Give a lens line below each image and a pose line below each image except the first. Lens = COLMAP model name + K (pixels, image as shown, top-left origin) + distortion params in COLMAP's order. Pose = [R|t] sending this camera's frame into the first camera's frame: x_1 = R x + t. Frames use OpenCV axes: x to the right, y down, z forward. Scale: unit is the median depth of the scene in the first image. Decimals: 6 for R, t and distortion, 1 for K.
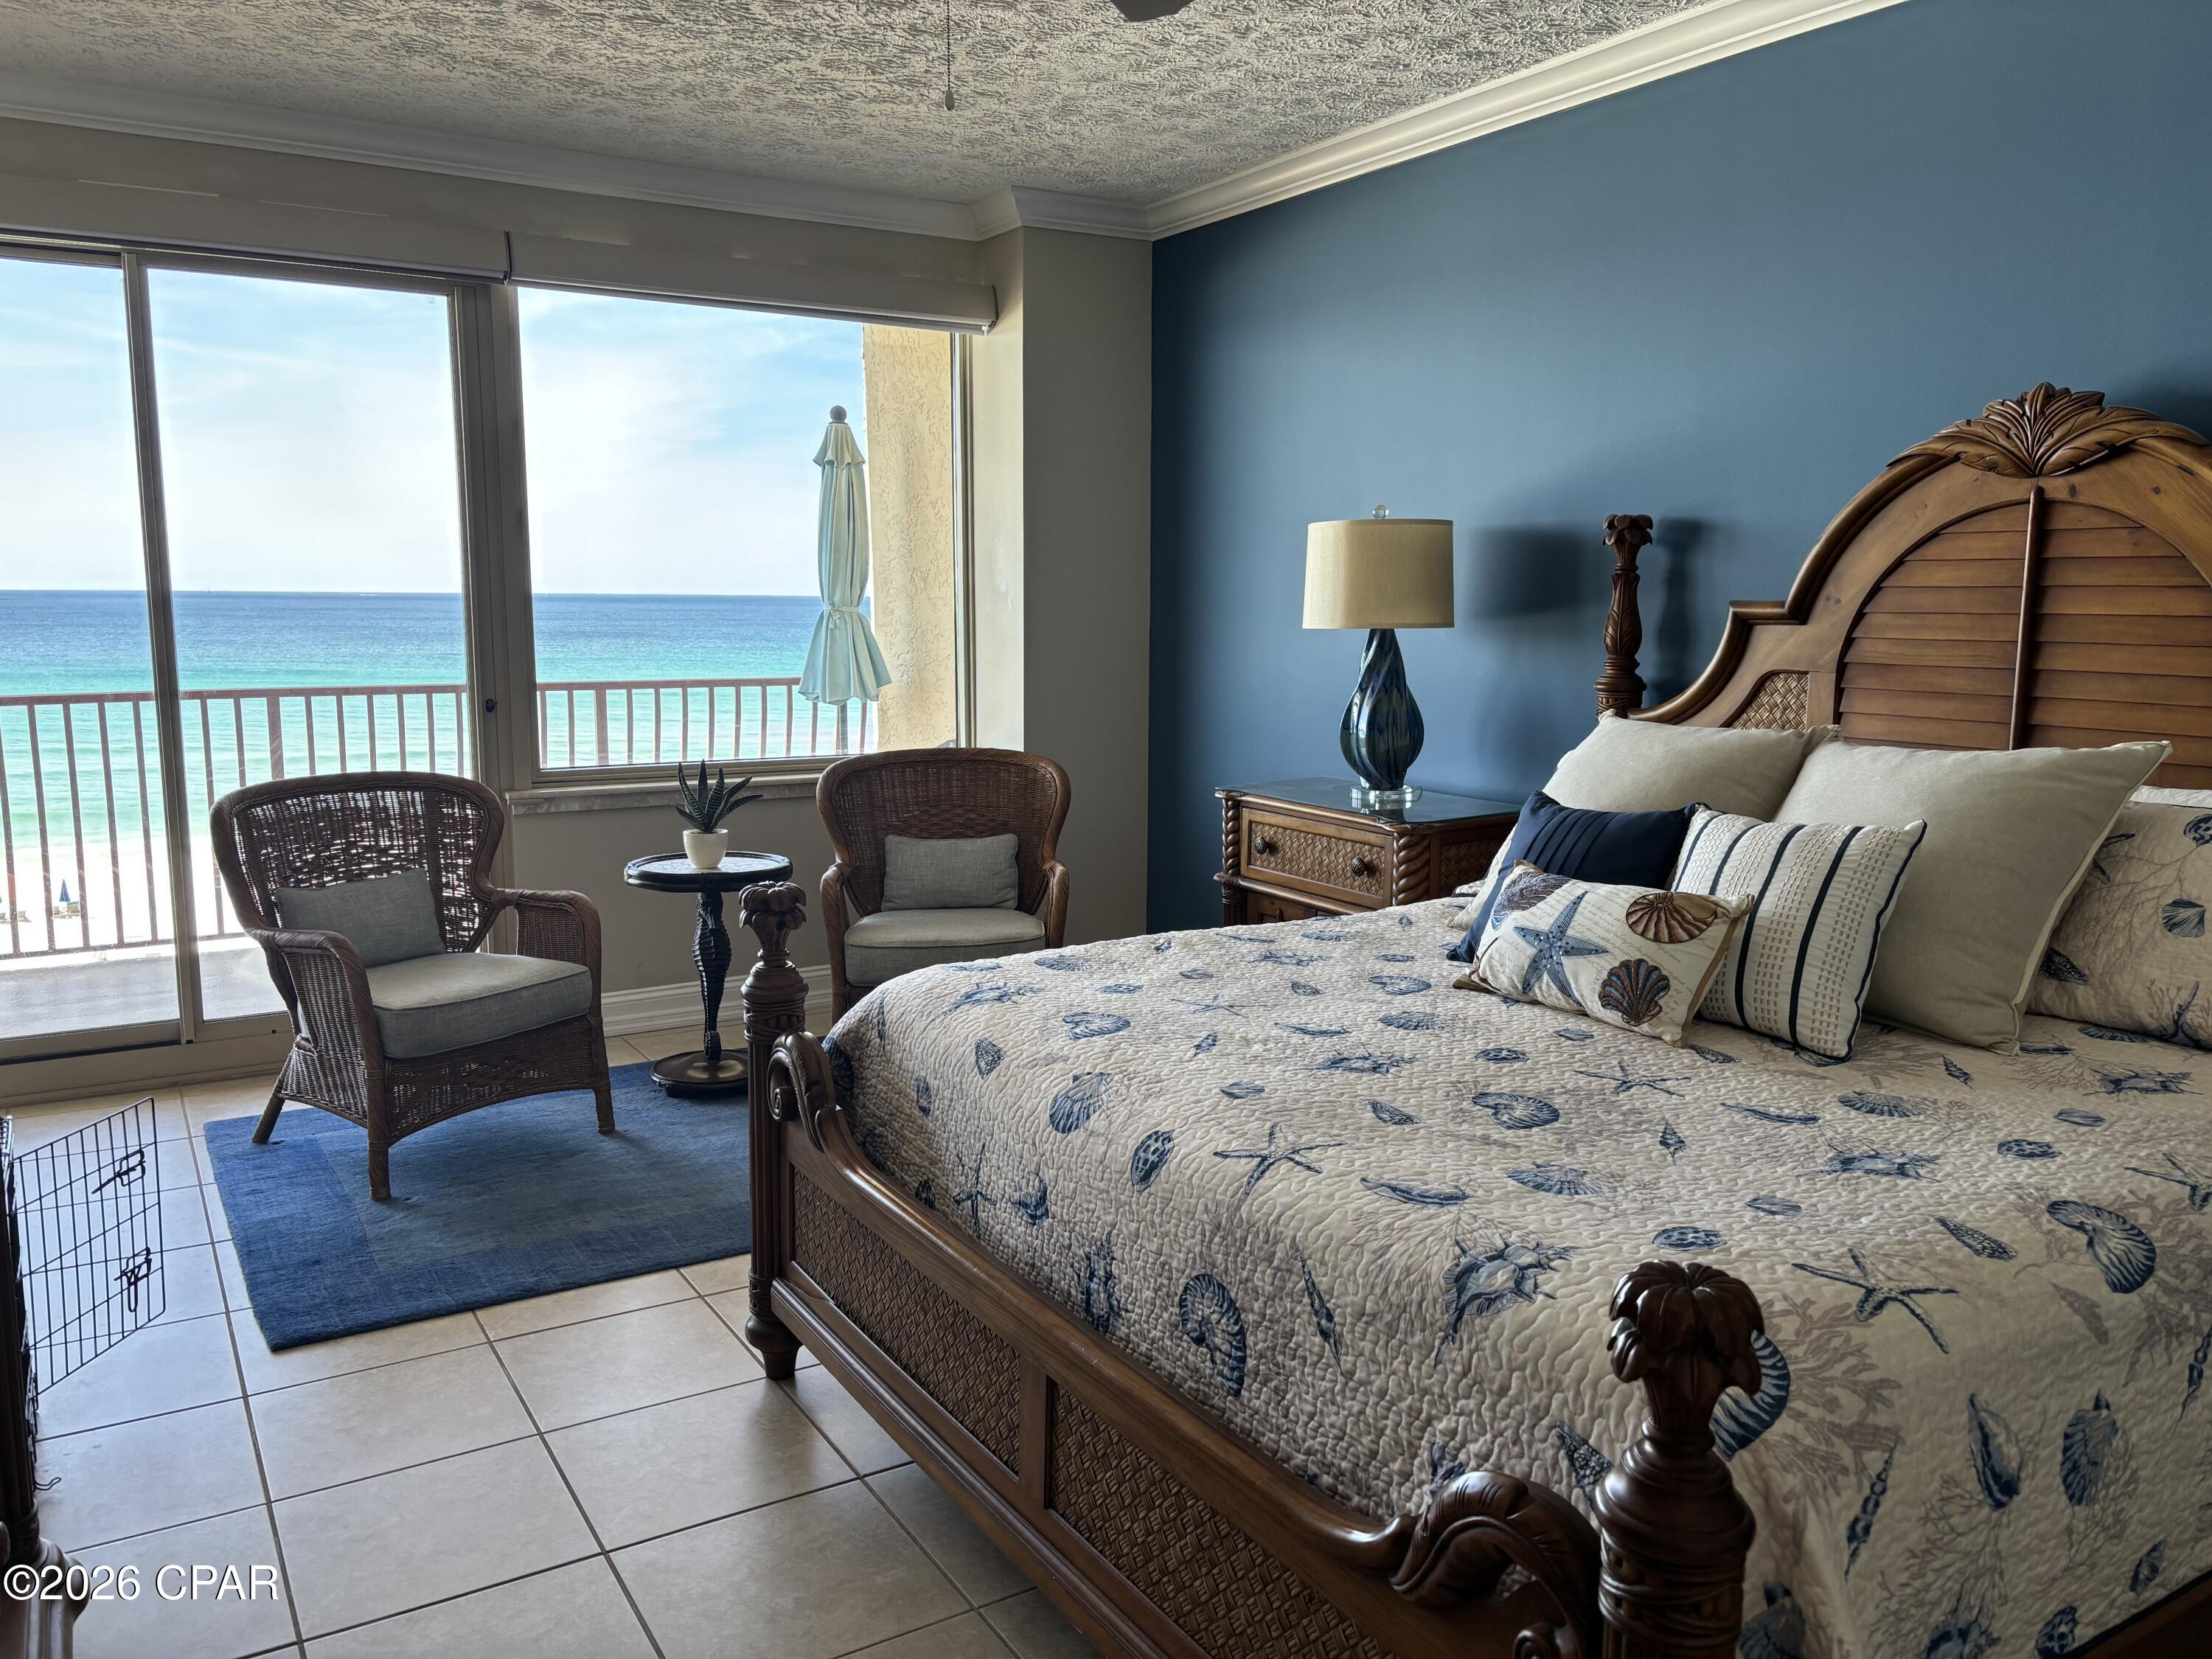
lens RADIAL K [[1681.1, 0, 1106.0], [0, 1681.1, 829.5], [0, 0, 1]] dist [0.043023, -0.001853]
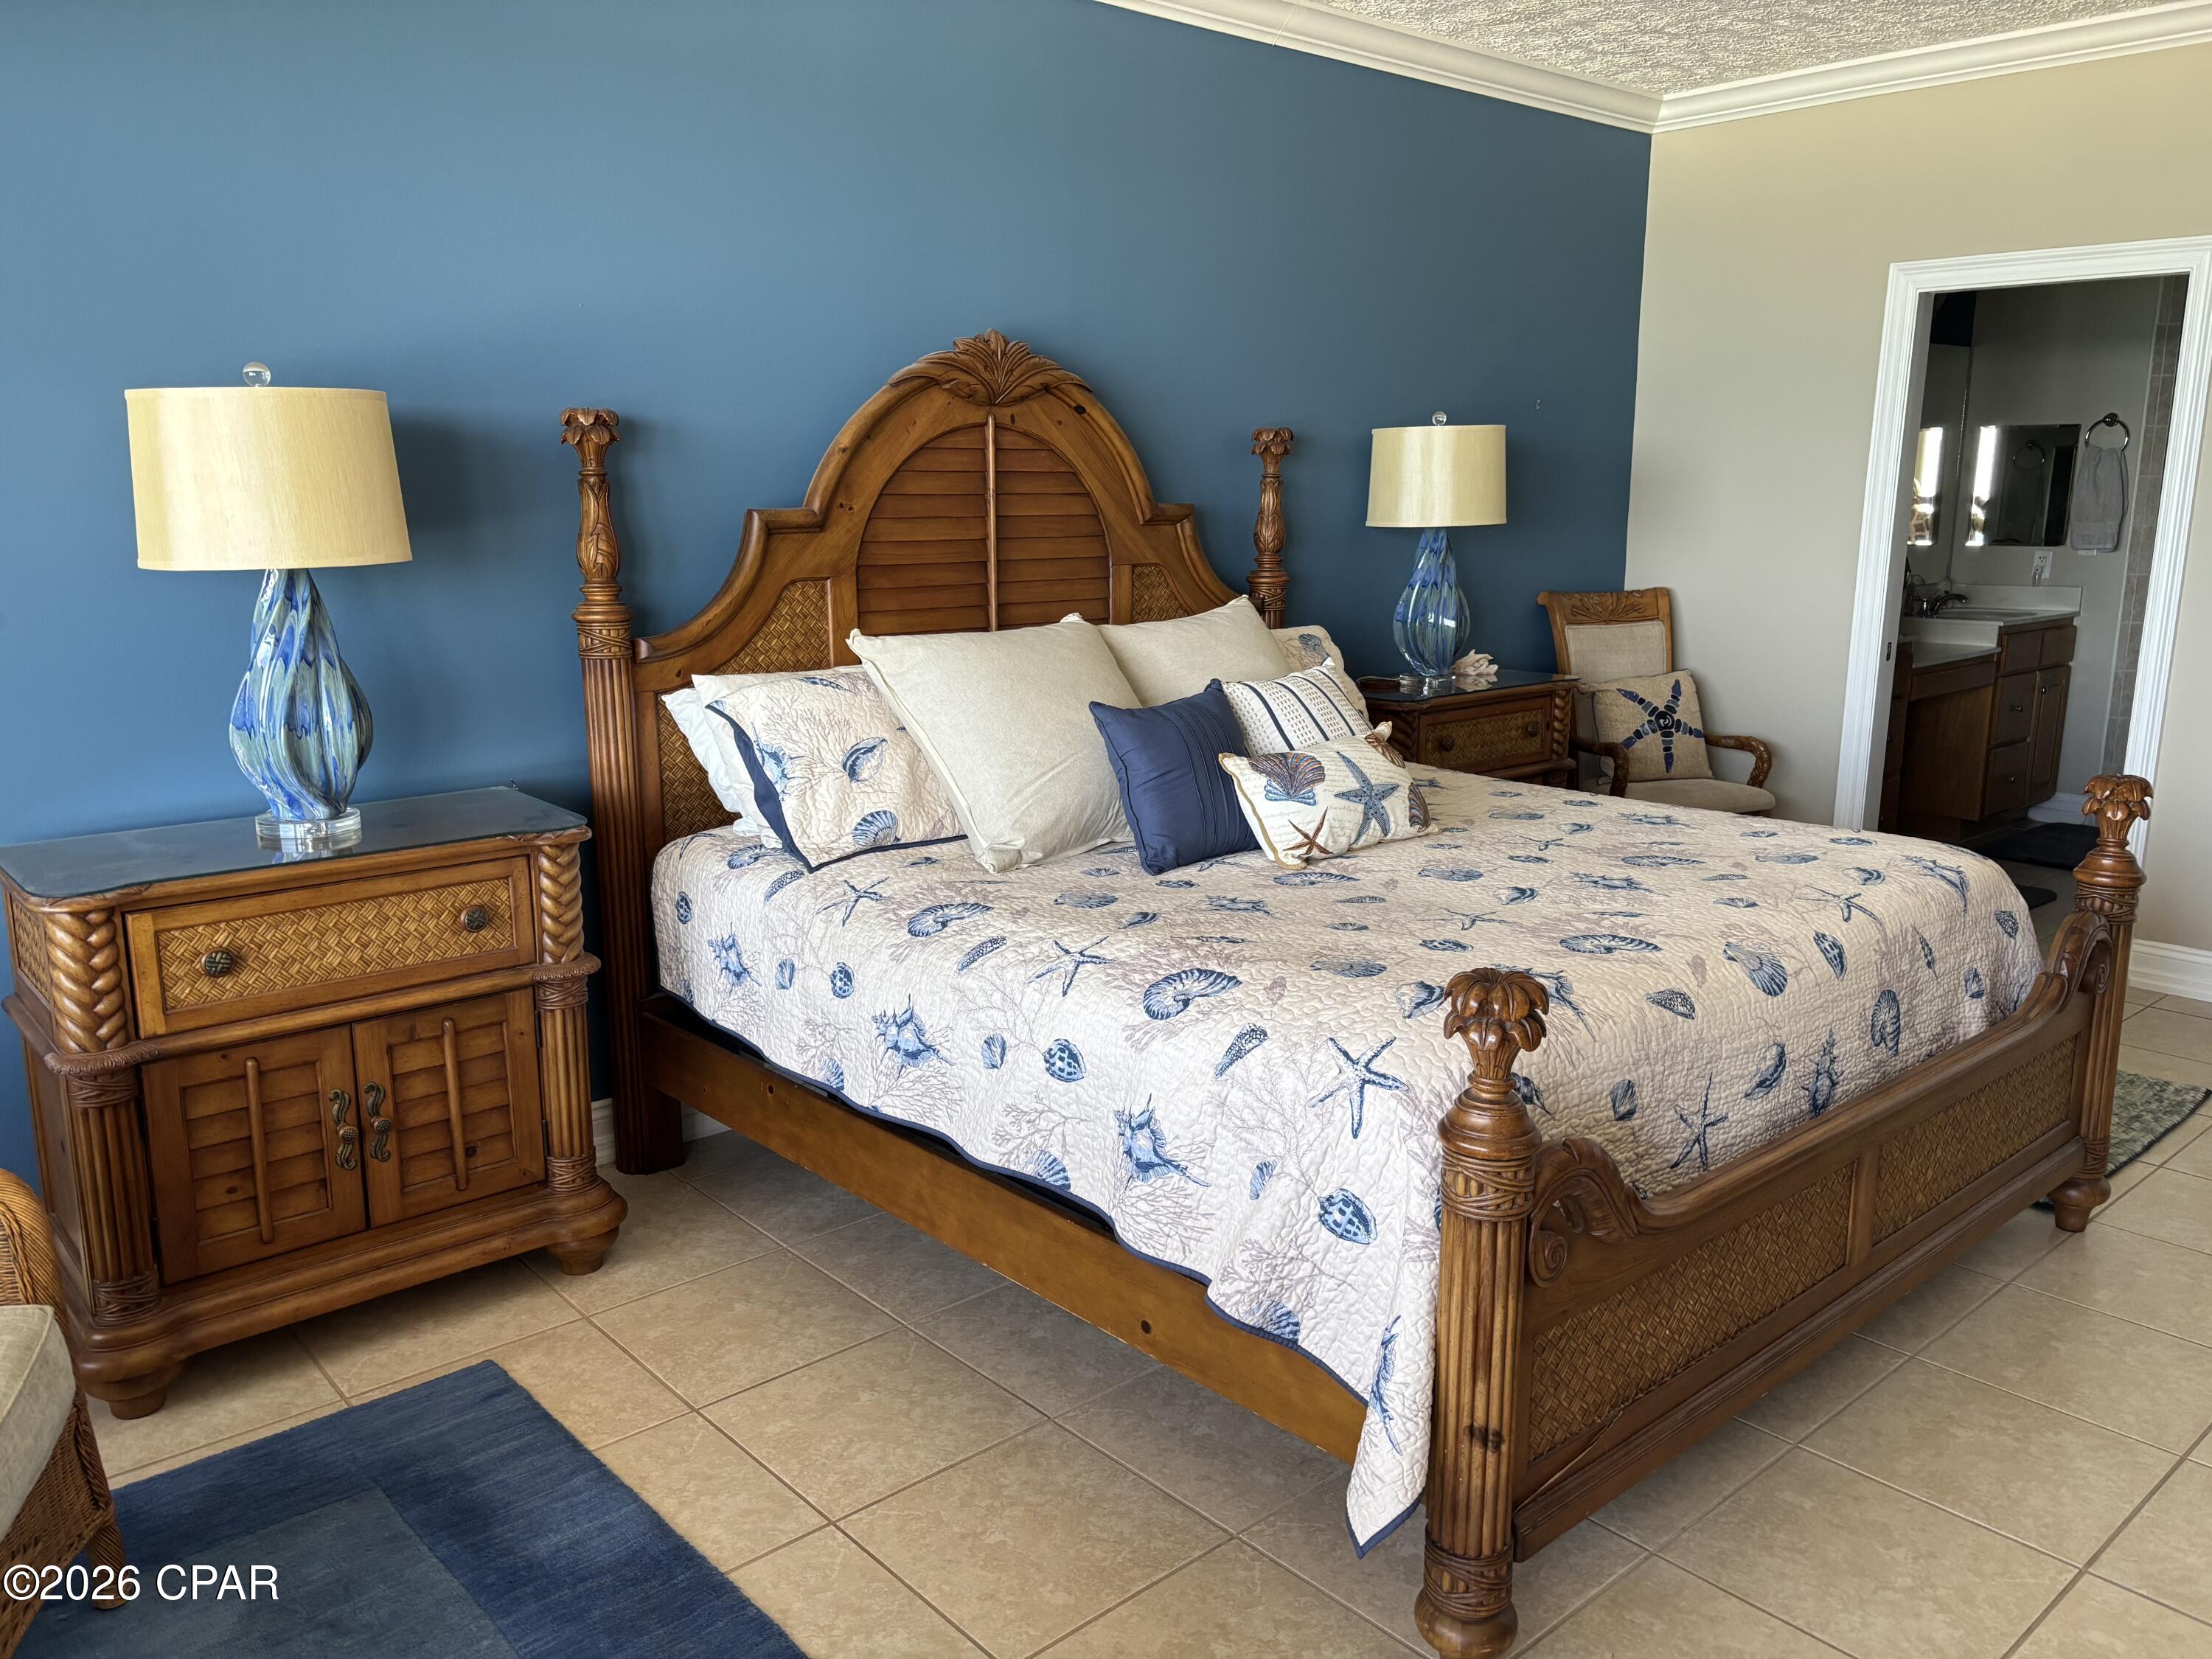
lens RADIAL K [[1681.1, 0, 1106.0], [0, 1681.1, 829.5], [0, 0, 1]] dist [0.043023, -0.001853]
pose [[-0.183829, -0.206652, 0.960990, -0.718019], [0.139843, 0.962208, 0.233665, -0.180338], [-0.972960, 0.177342, -0.147983, 1.127068]]
